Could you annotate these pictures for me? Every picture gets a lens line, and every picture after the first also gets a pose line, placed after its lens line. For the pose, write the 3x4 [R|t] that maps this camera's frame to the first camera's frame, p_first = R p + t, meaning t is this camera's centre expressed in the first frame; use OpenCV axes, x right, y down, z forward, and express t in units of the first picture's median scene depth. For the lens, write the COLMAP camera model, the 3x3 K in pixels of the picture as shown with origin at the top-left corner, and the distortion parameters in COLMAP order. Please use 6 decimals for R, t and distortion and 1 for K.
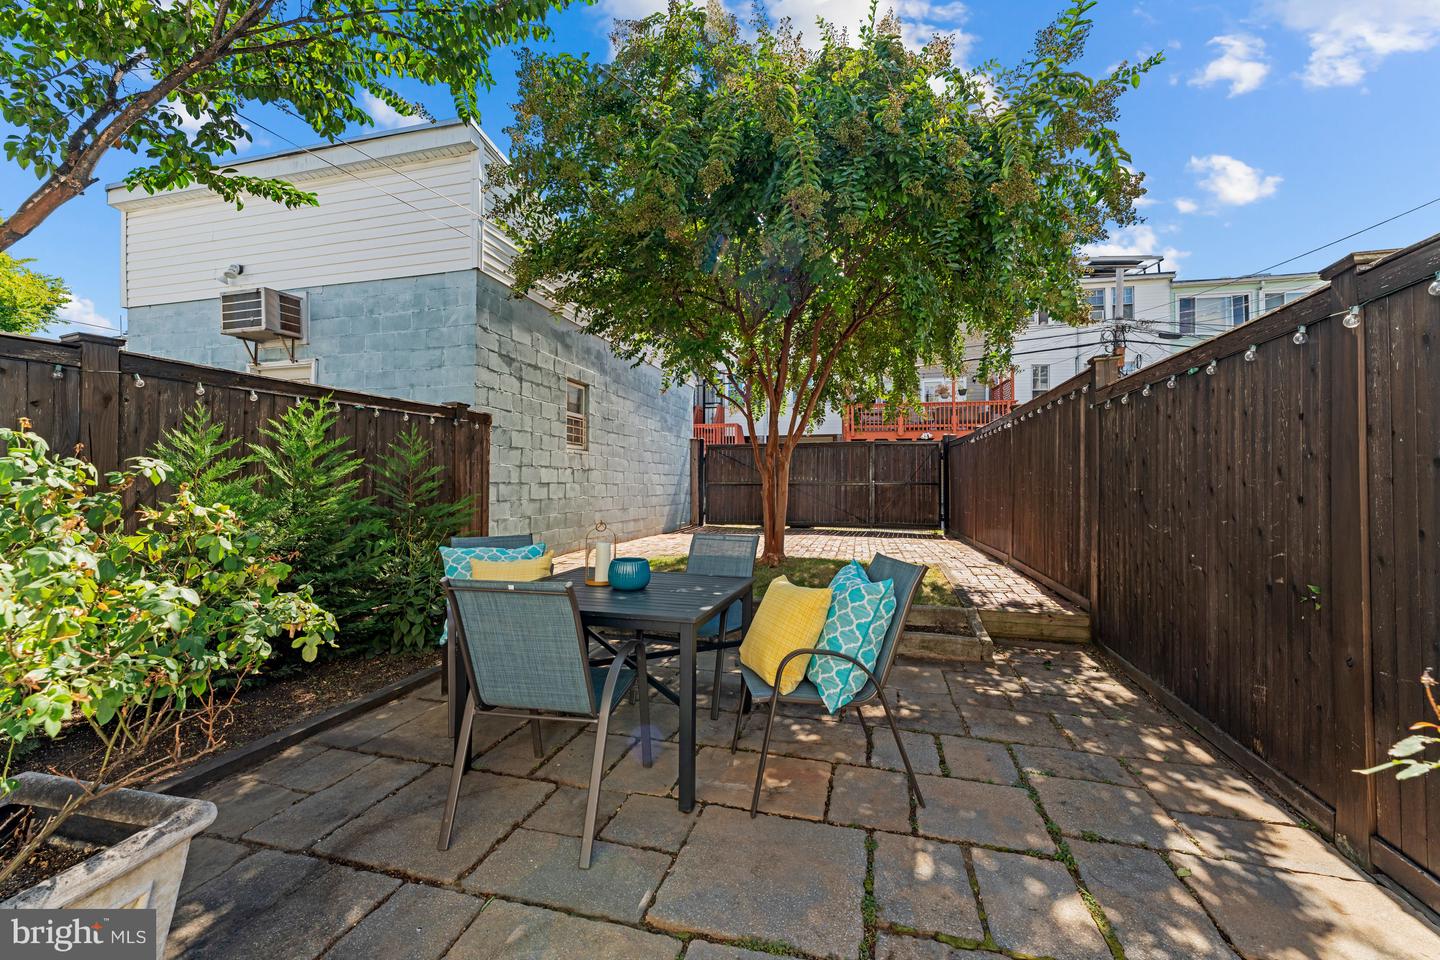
lens RADIAL K [[573.0, 0, 719.8], [0, 573.0, 470.3], [0, 0, 1]] dist [-0.008031, -0.000211]
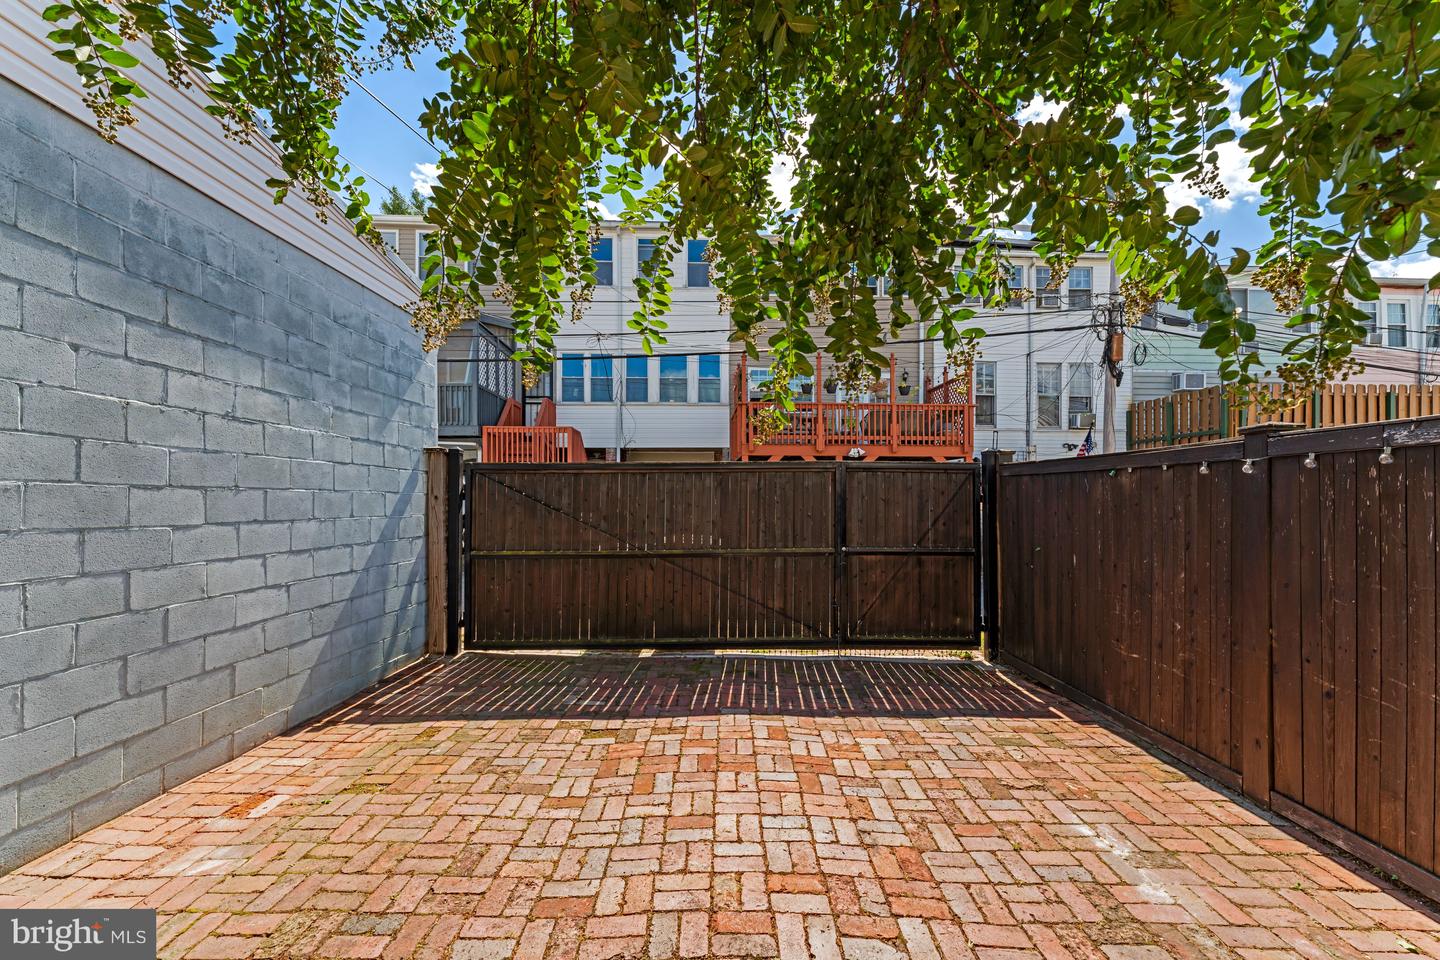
lens RADIAL K [[573.0, 0, 718.2], [0, 573.0, 491.3], [0, 0, 1]] dist [-0.008031, -0.000211]
pose [[0.971182, 0.001212, 0.238336, 0.056864], [-0.003719, 0.999942, 0.010070, -0.028797], [-0.238310, -0.010667, 0.971131, 0.542879]]
